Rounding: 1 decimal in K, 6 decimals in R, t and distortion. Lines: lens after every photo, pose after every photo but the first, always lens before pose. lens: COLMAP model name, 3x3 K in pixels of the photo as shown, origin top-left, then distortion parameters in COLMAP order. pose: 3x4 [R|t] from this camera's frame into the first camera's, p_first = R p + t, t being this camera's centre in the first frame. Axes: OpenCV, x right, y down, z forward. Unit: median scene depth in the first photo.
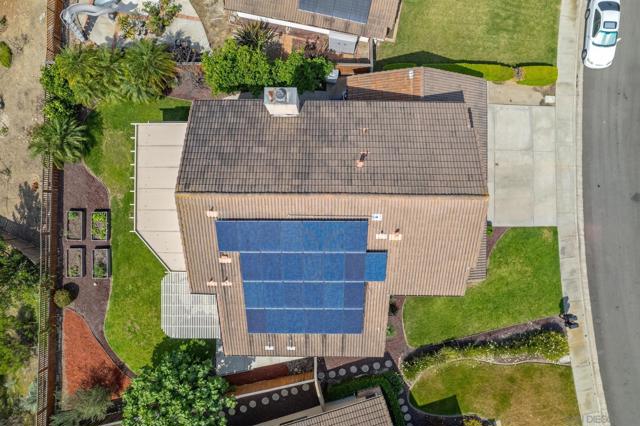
lens RADIAL K [[409.8, 0, 322.7], [0, 409.8, 211.5], [0, 0, 1]] dist [-0.074944, 0.064207]
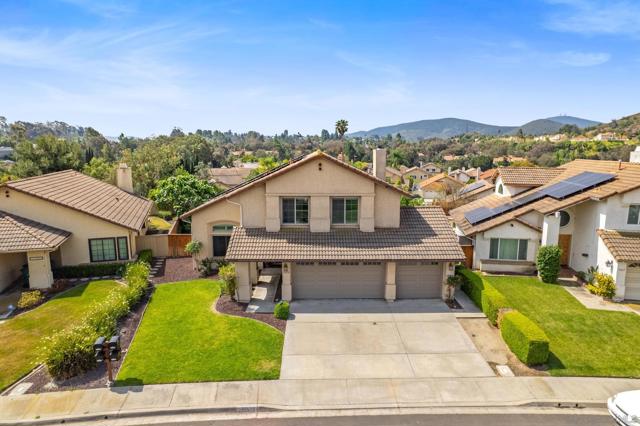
lens RADIAL K [[409.8, 0, 322.7], [0, 409.8, 211.5], [0, 0, 1]] dist [-0.074944, 0.064207]
pose [[0.023536, 0.155953, -0.987484, 1.109470], [-0.999710, -0.001315, -0.024035, -0.008558], [-0.005047, 0.987764, 0.155877, 0.705589]]
